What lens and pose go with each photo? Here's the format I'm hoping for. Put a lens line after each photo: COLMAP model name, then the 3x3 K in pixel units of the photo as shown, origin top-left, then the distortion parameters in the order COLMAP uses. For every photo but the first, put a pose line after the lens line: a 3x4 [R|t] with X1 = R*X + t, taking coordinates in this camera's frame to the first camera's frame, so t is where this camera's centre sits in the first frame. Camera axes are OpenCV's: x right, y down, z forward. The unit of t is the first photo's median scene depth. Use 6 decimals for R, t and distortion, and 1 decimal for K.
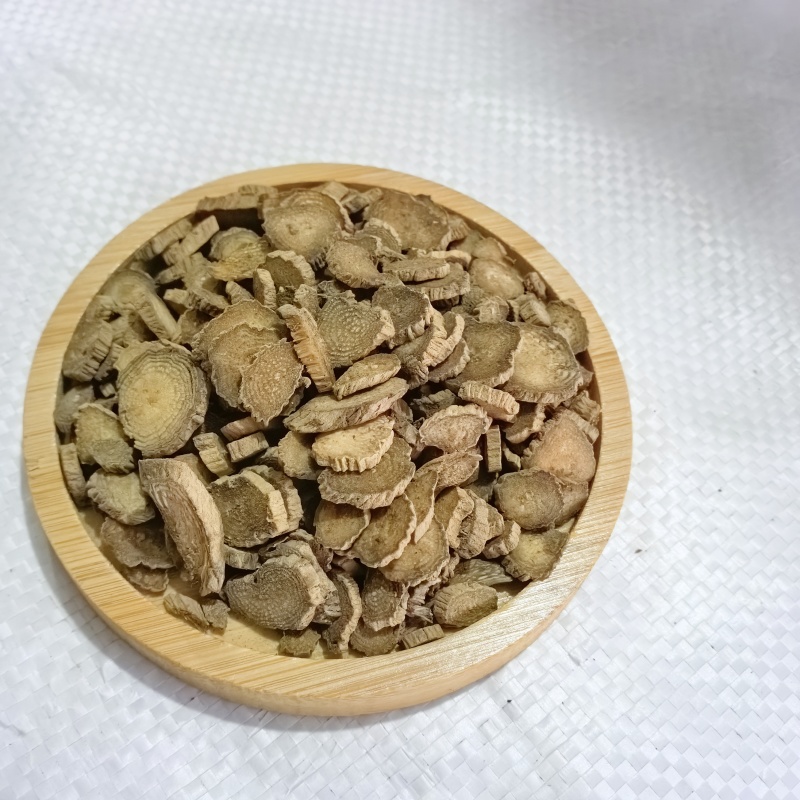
lens RADIAL K [[939.0, 0, 400.0], [0, 939.0, 400.0], [0, 0, 1]] dist [0.023248, -0.338716]
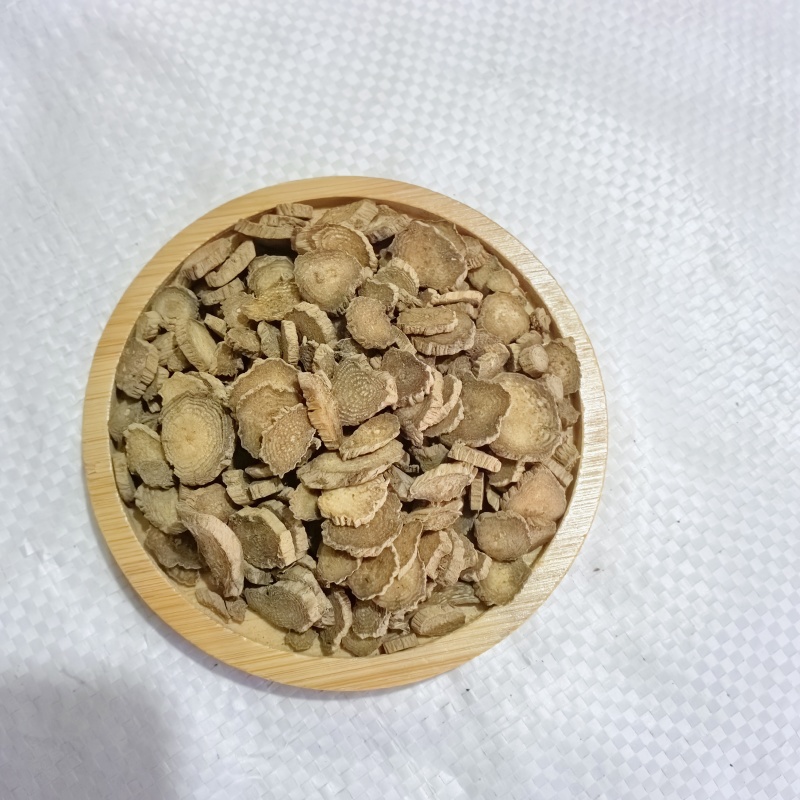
lens RADIAL K [[939.0, 0, 400.0], [0, 939.0, 400.0], [0, 0, 1]] dist [0.023248, -0.338716]
pose [[0.994114, 0.093748, -0.054294, 0.058801], [-0.076457, 0.962180, 0.261467, -0.366291], [0.076753, -0.255777, 0.963684, -0.106471]]
